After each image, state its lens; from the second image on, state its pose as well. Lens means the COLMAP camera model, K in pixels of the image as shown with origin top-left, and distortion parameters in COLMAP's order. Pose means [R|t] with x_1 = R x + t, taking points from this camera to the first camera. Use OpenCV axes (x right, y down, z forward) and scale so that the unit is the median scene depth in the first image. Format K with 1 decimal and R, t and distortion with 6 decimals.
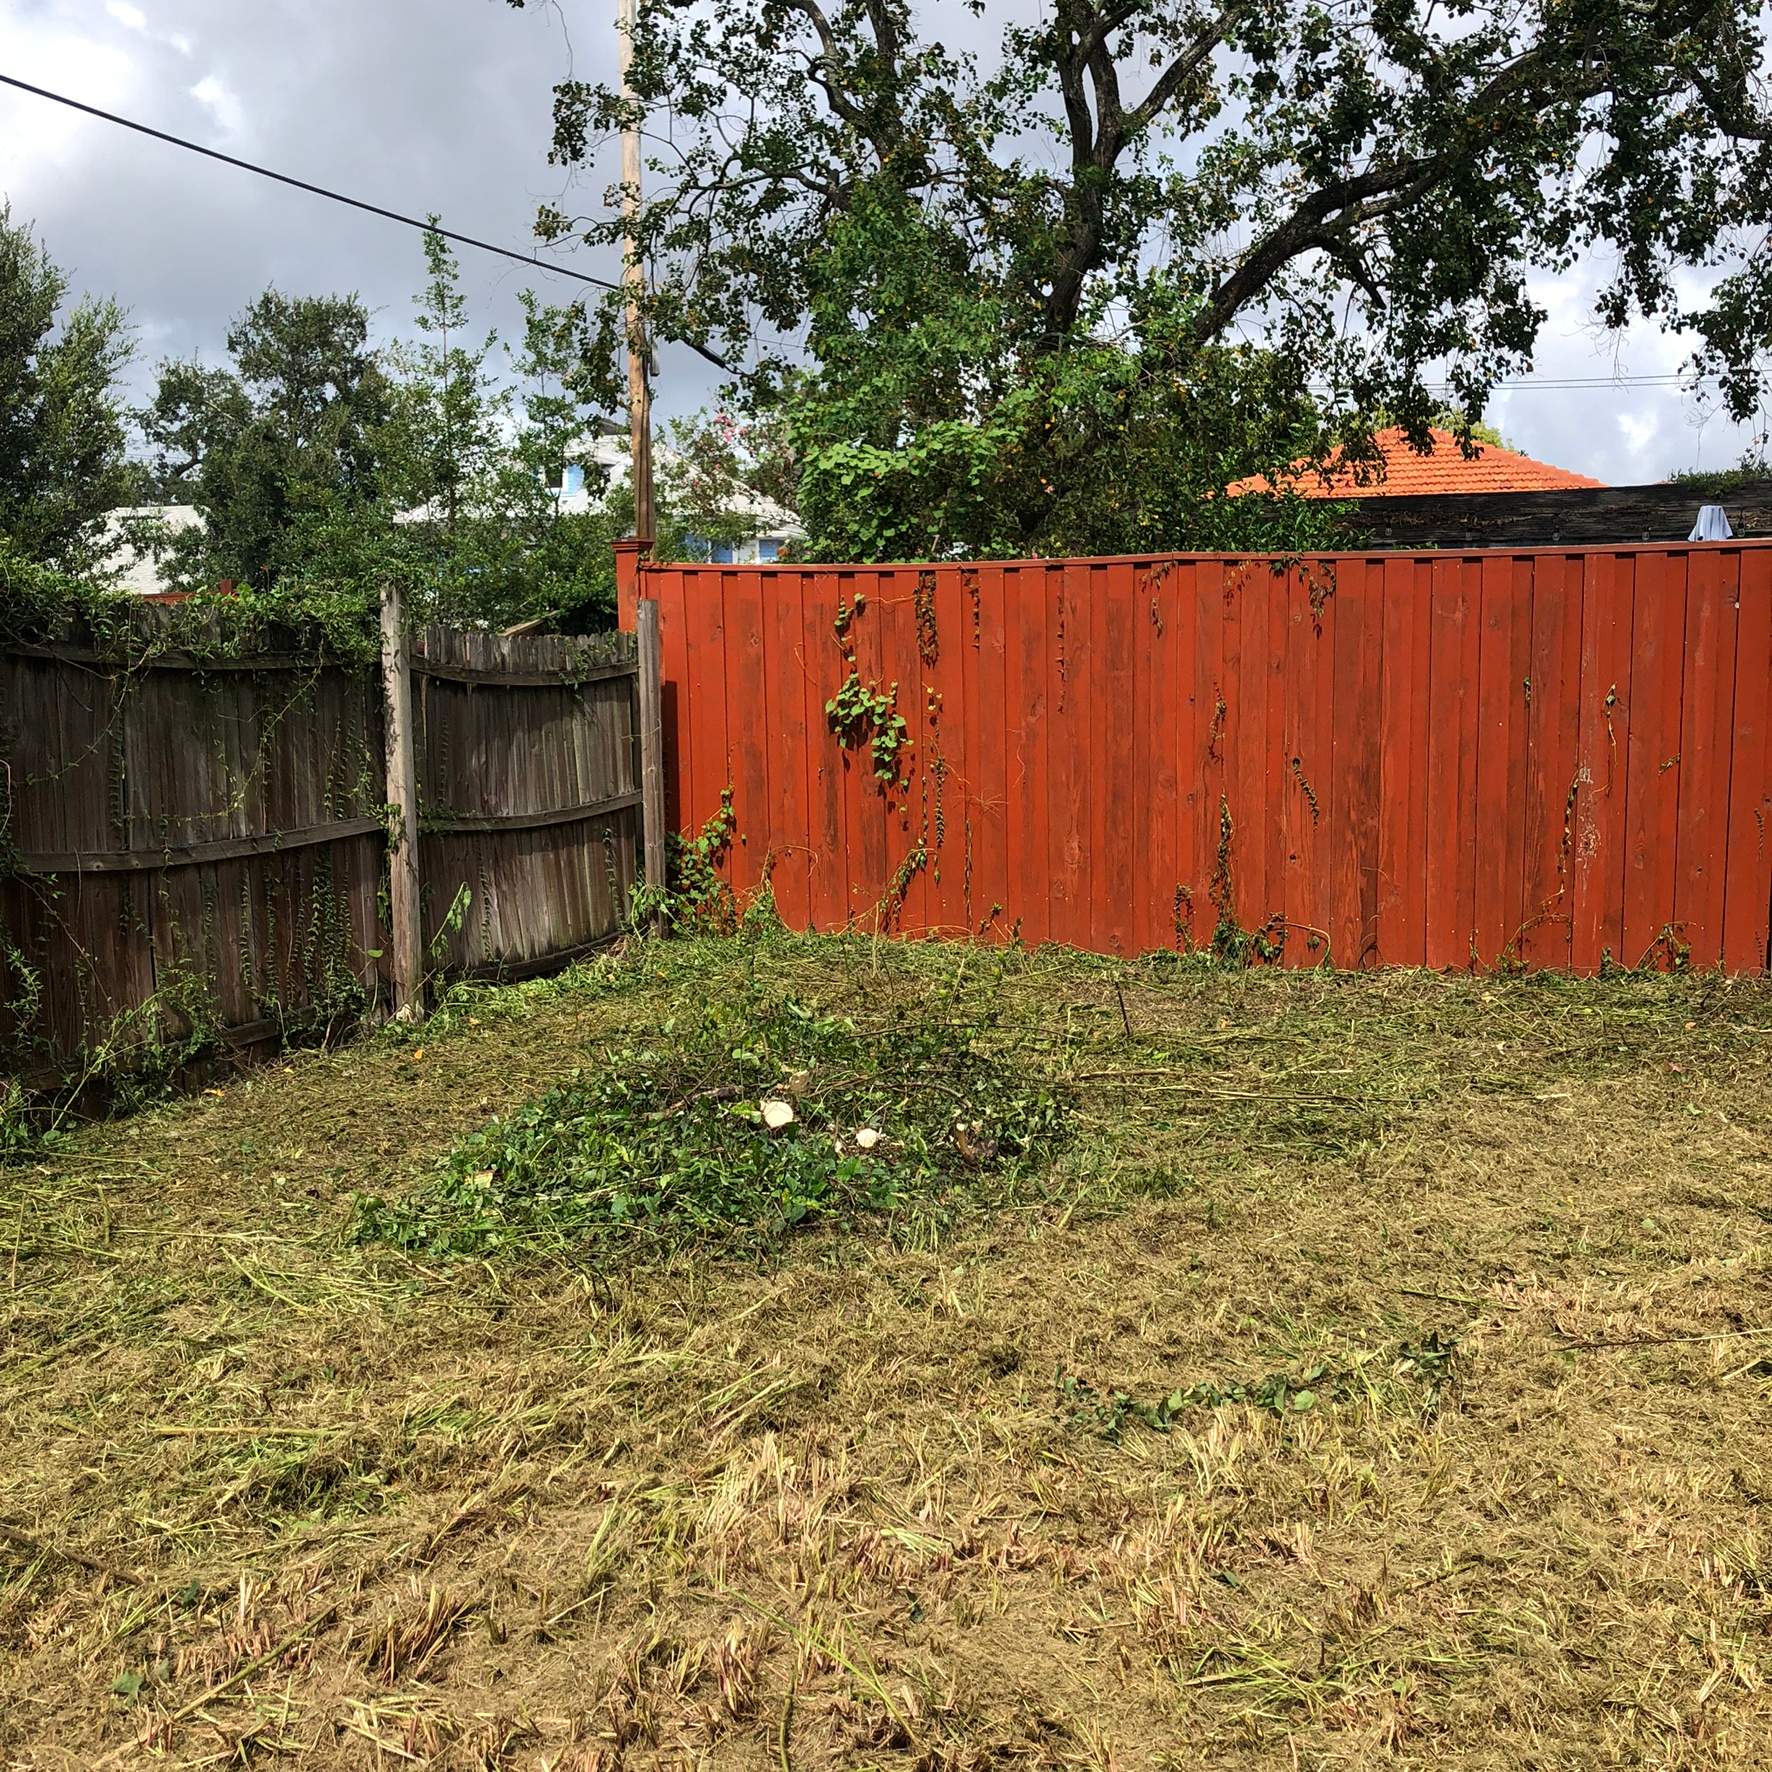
lens RADIAL K [[1927.3, 0, 891.9], [0, 1927.3, 898.3], [0, 0, 1]] dist [0.010607, 0.000000]
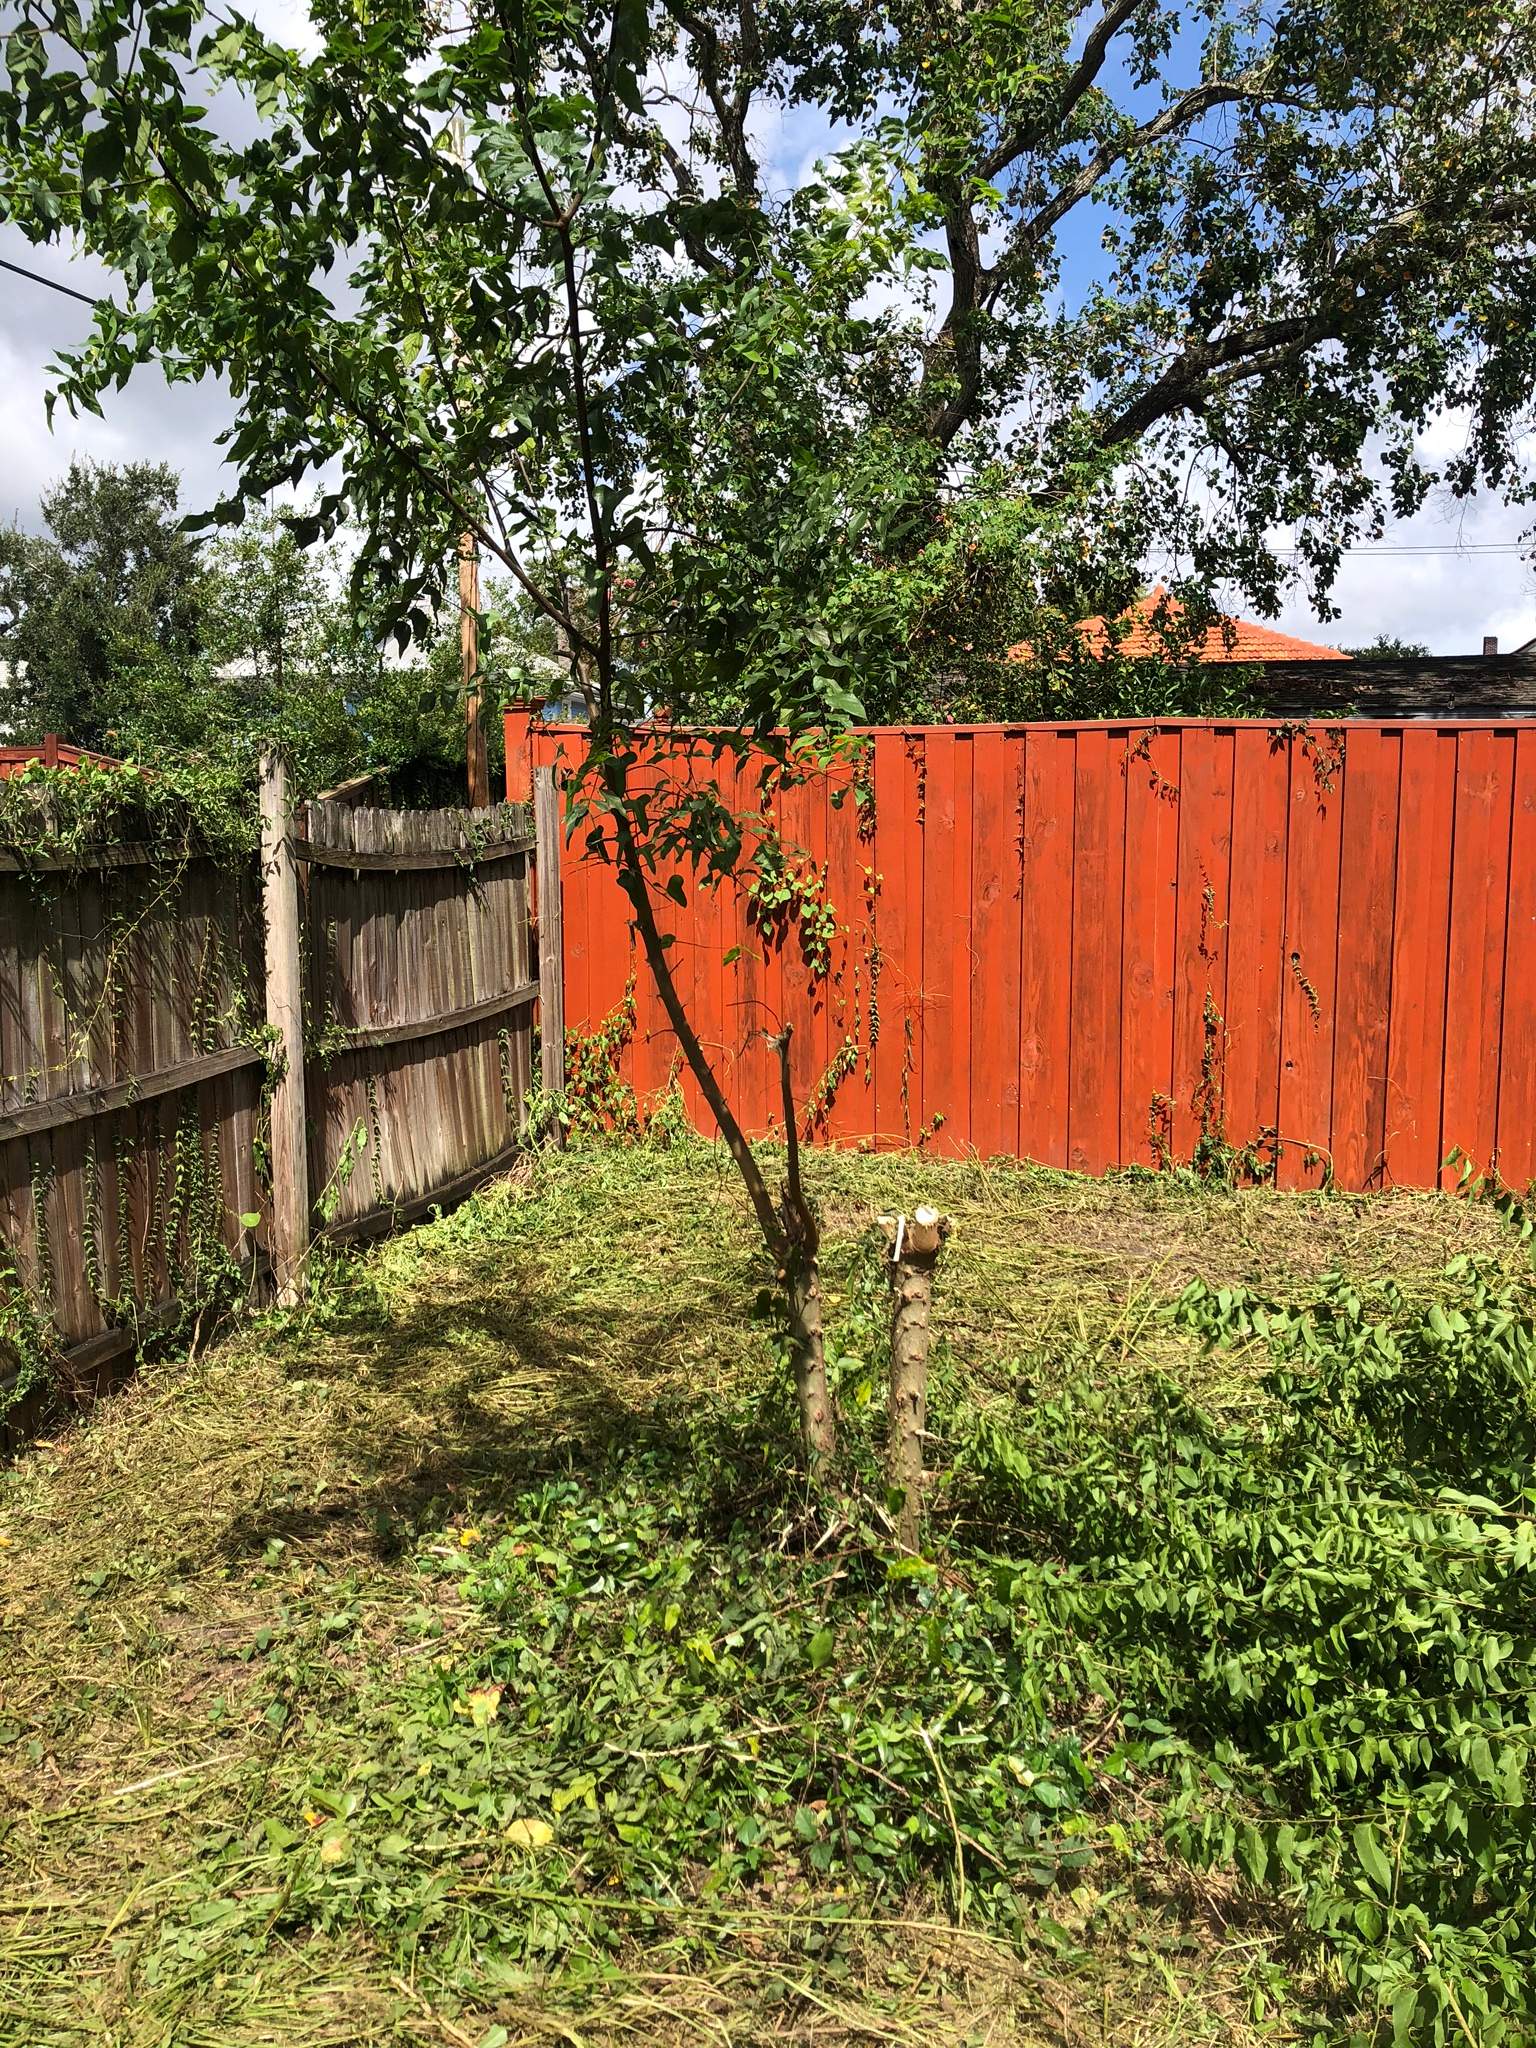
lens RADIAL K [[1762.7, 0, 768.6], [0, 1762.7, 1014.8], [0, 0, 1]] dist [0.002217, -0.011444]
pose [[0.998386, -0.000493, 0.056789, -0.071625], [0.000837, 0.999981, -0.006032, -0.037015], [-0.056785, 0.006070, 0.998368, 0.195087]]
